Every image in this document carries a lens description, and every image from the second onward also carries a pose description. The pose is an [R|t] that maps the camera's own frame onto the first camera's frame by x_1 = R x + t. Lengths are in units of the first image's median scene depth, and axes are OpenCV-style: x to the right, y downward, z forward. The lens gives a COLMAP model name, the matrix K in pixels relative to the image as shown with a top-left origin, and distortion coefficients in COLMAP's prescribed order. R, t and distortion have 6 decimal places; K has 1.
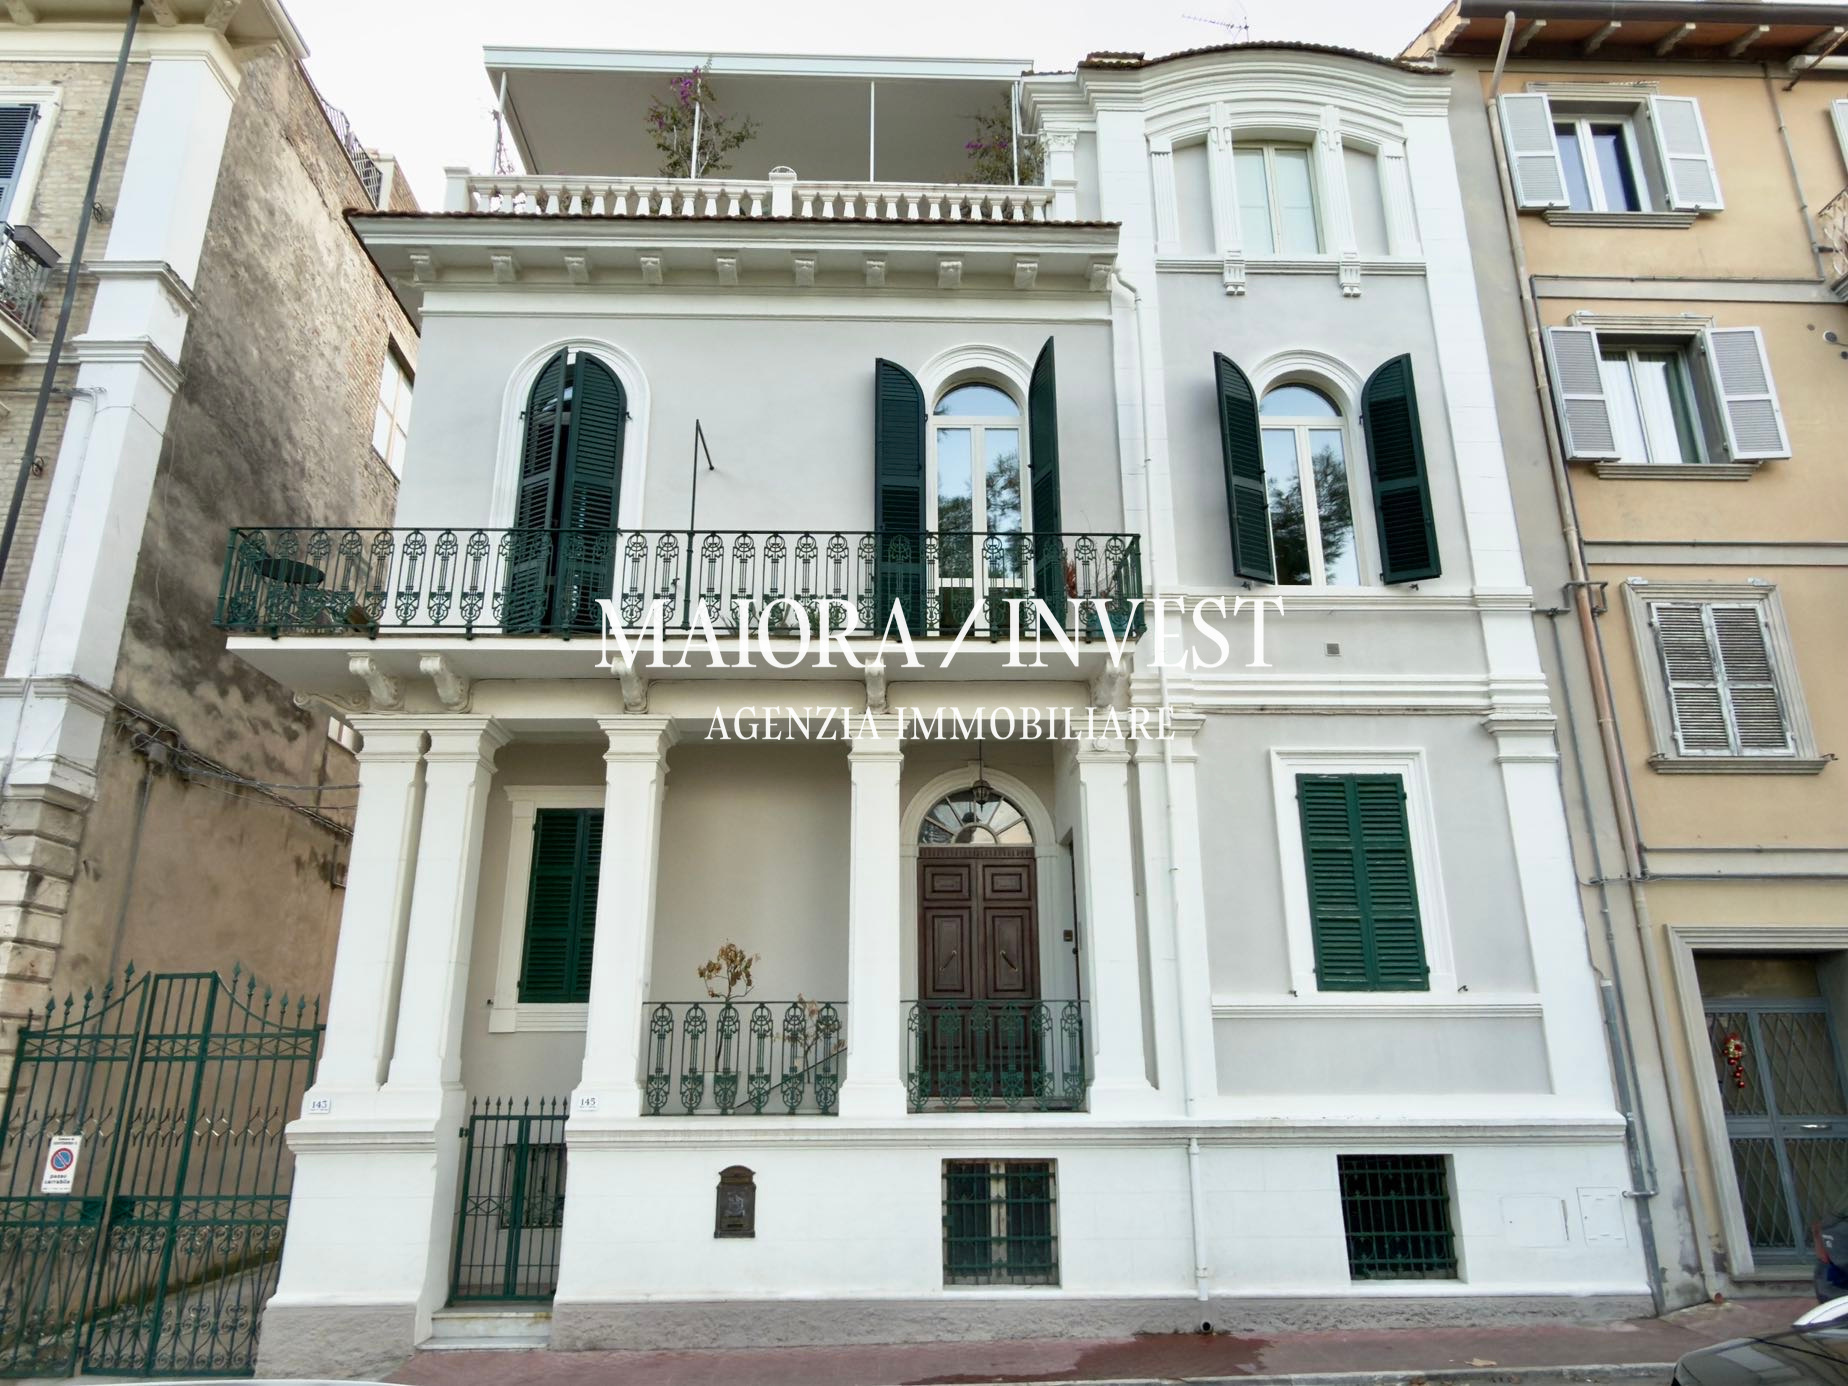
lens RADIAL K [[1173.5, 0, 923.1], [0, 1173.5, 706.7], [0, 0, 1]] dist [-0.003121, 0.005444]
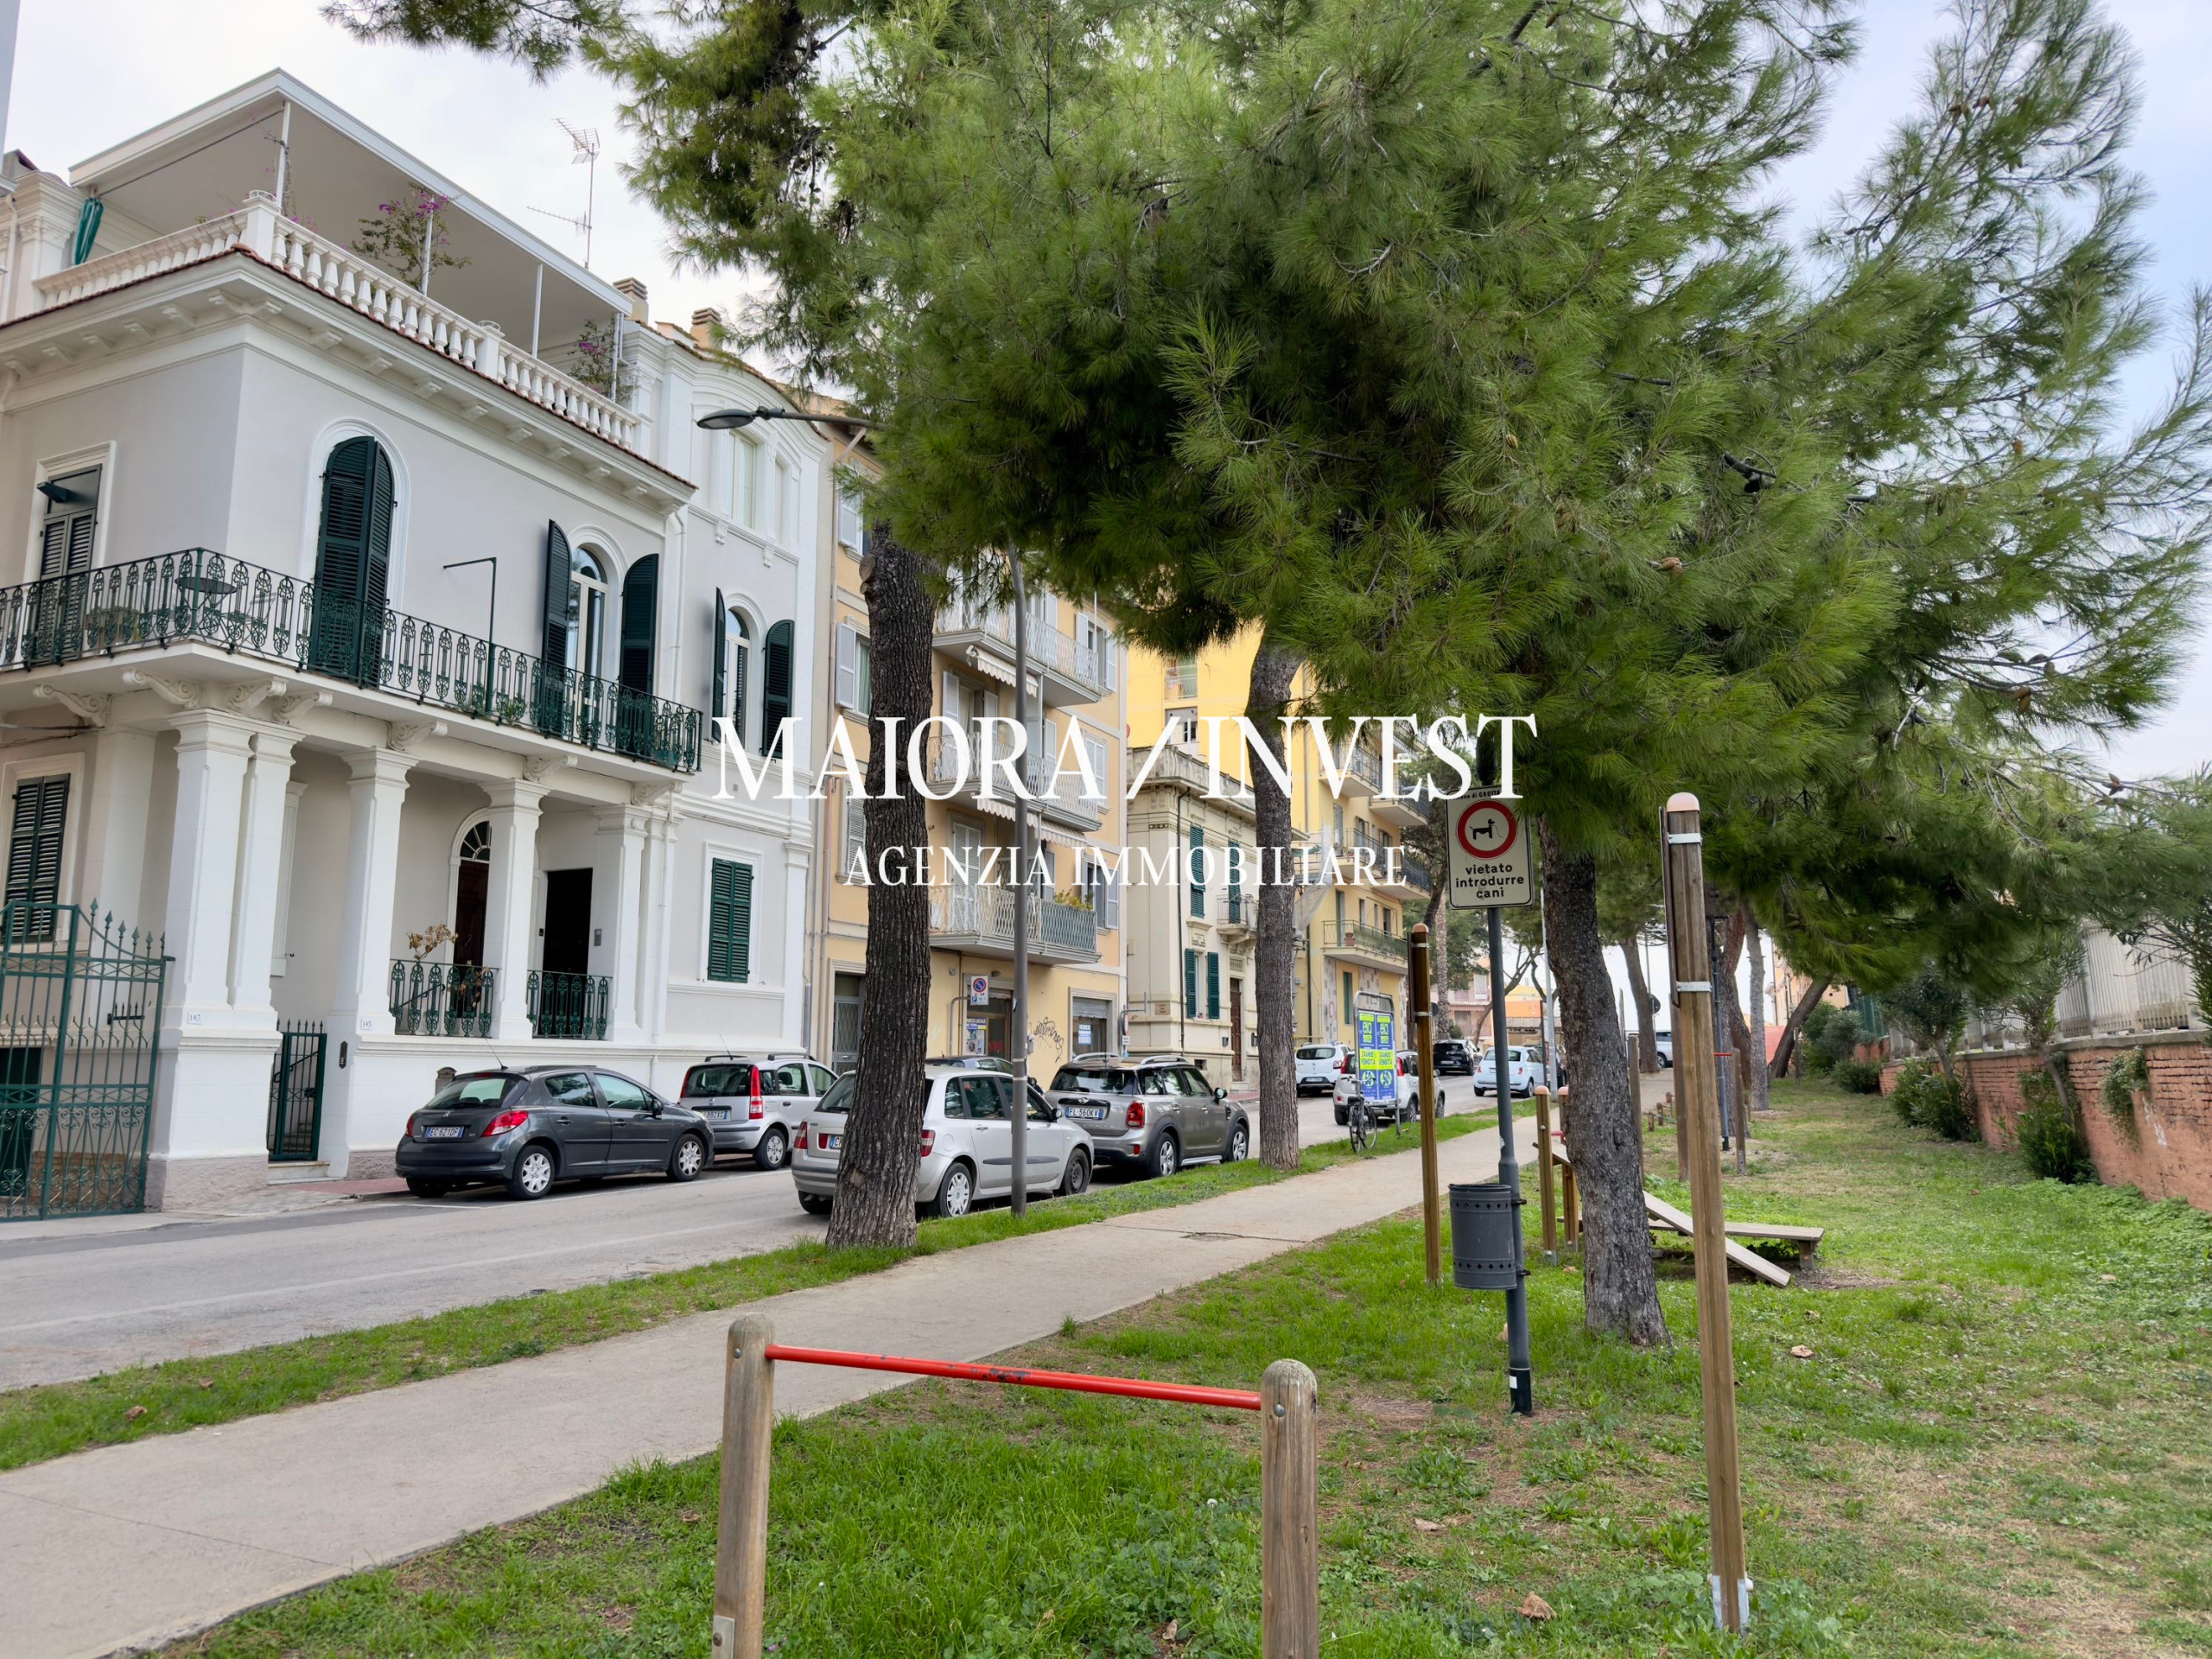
lens RADIAL K [[1548.6, 0, 1096.1], [0, 1548.6, 819.3], [0, 0, 1]] dist [0.047978, -0.064787]
pose [[0.451981, 0.153984, 0.878637, -1.472369], [-0.267305, 0.963104, -0.031282, -0.077522], [-0.851036, -0.220725, 0.476465, -0.571537]]
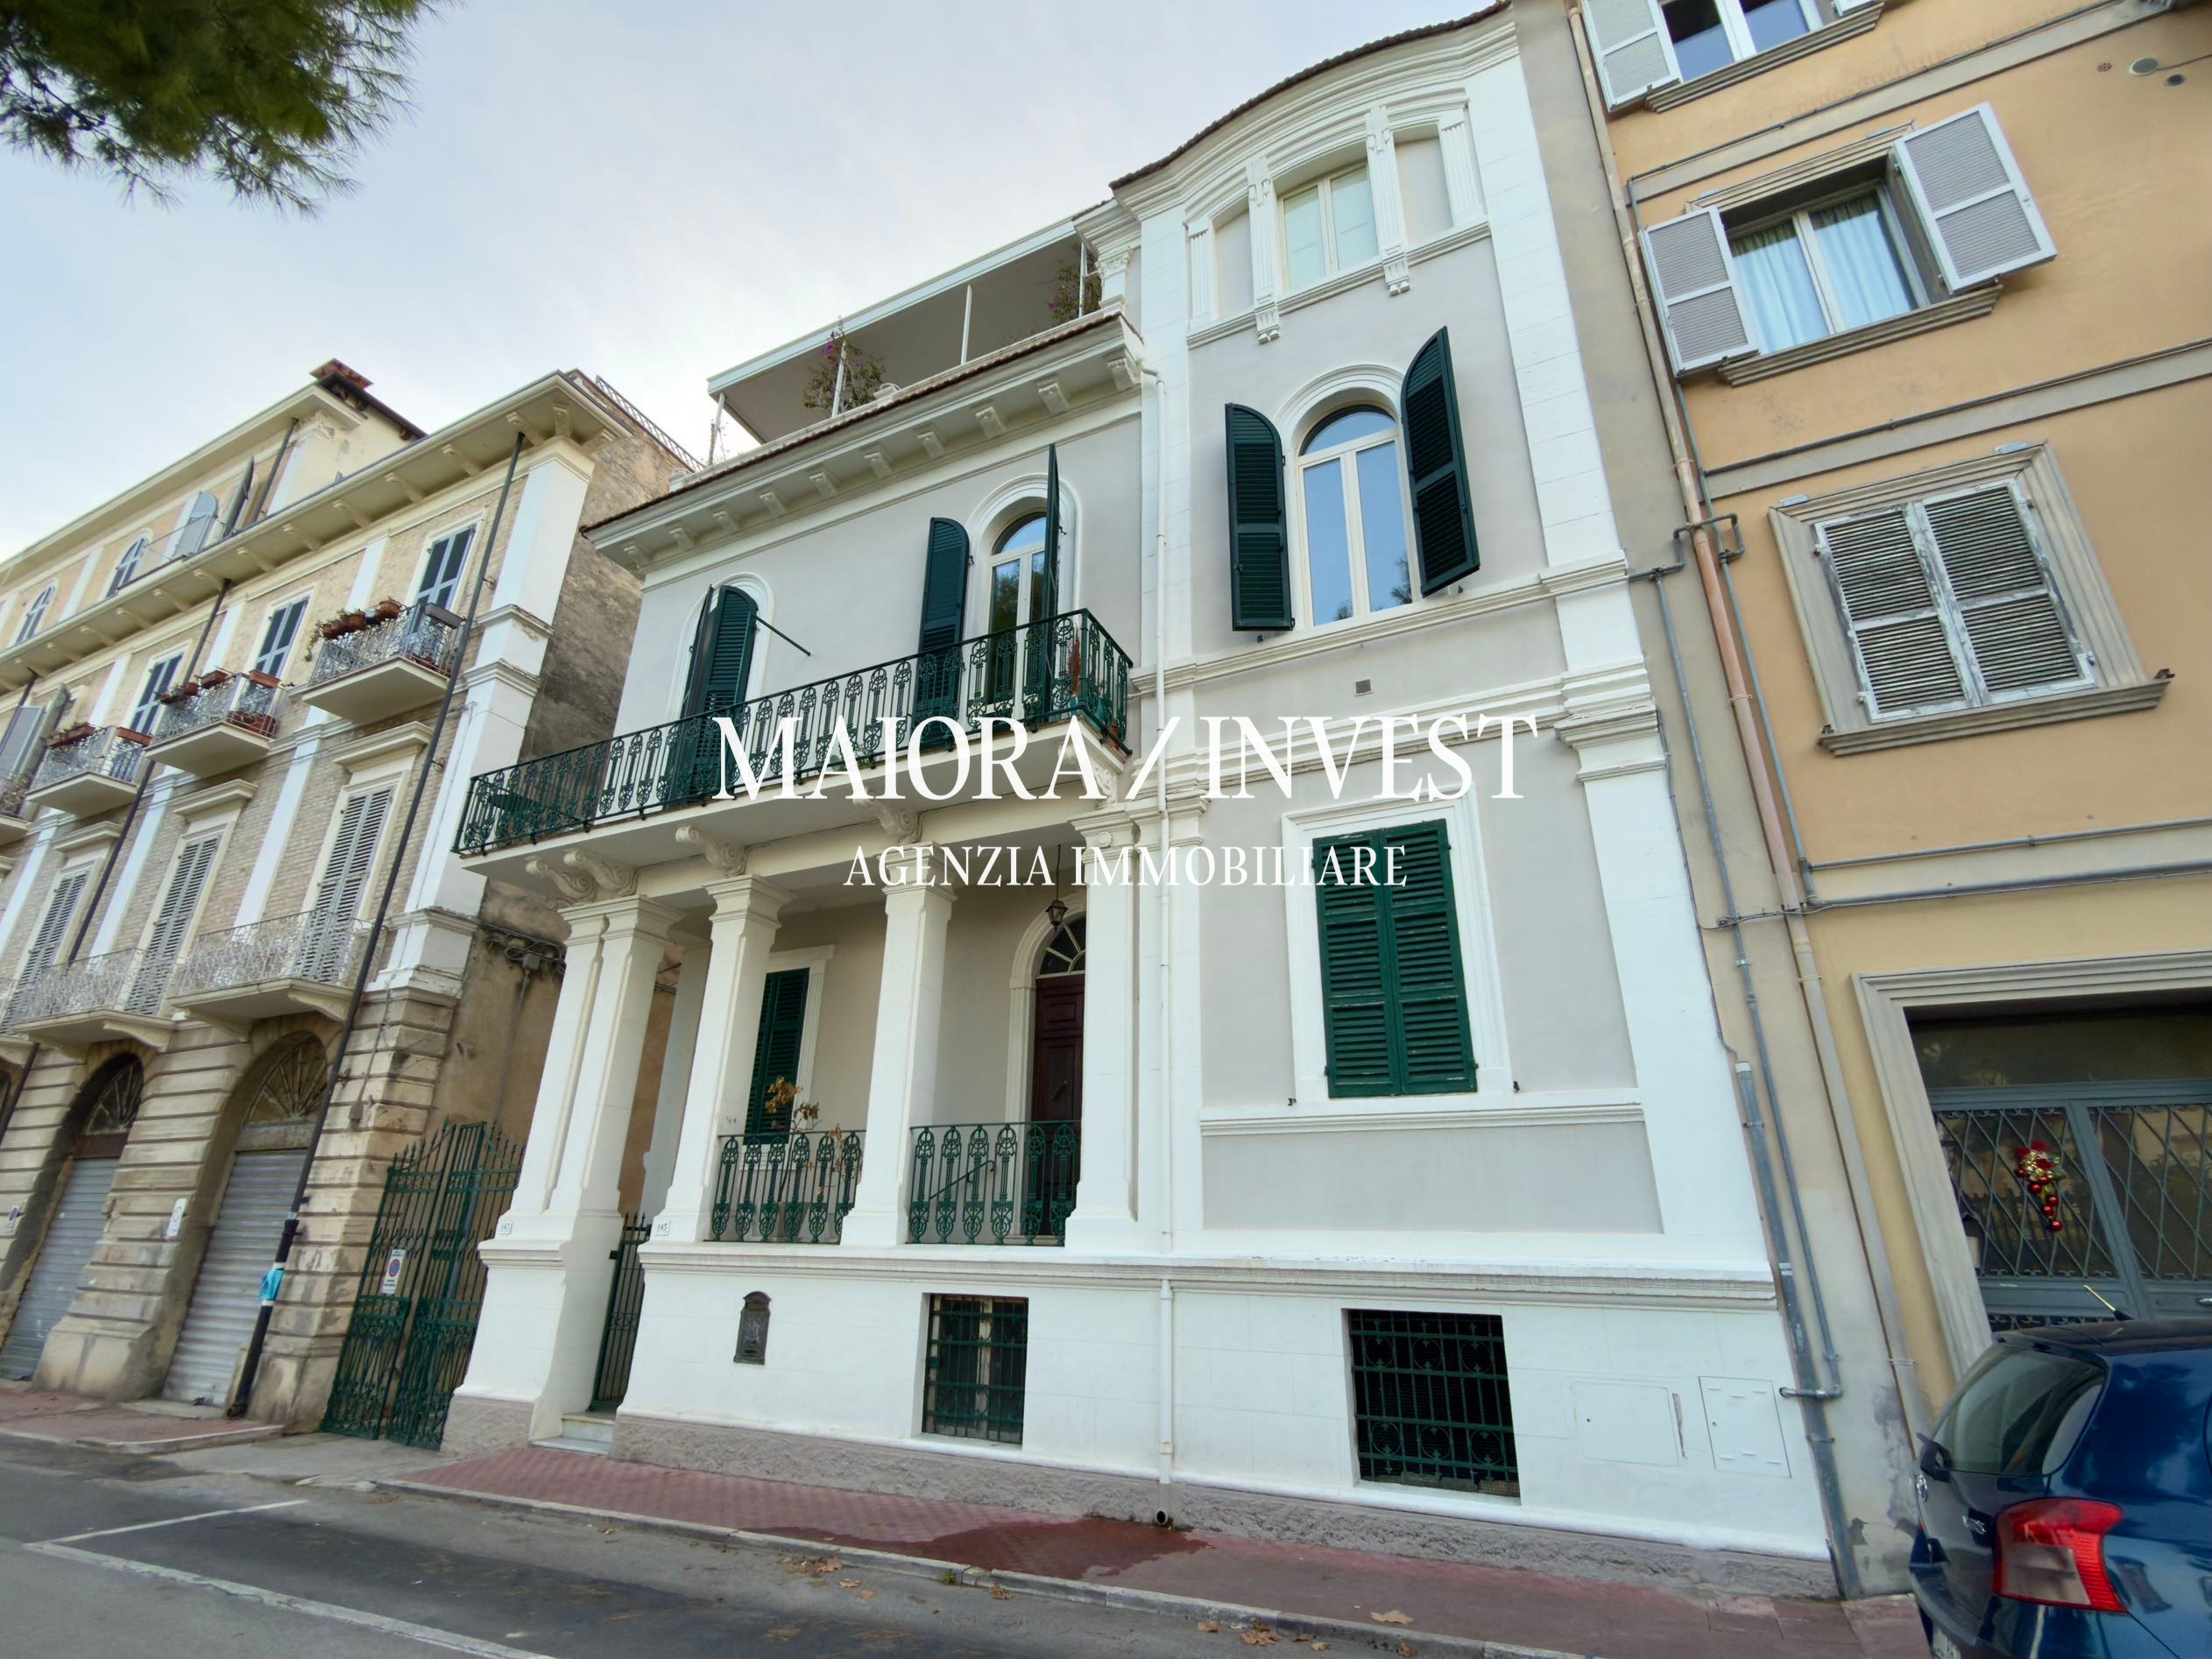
lens RADIAL K [[1021.0, 0, 1105.4], [0, 1021.0, 838.0], [0, 0, 1]] dist [-0.000541, 0.000776]
pose [[0.885423, -0.155447, -0.438021, 0.511502], [0.119475, 0.986867, -0.108714, 0.119215], [0.449168, 0.043925, 0.892367, 0.288827]]
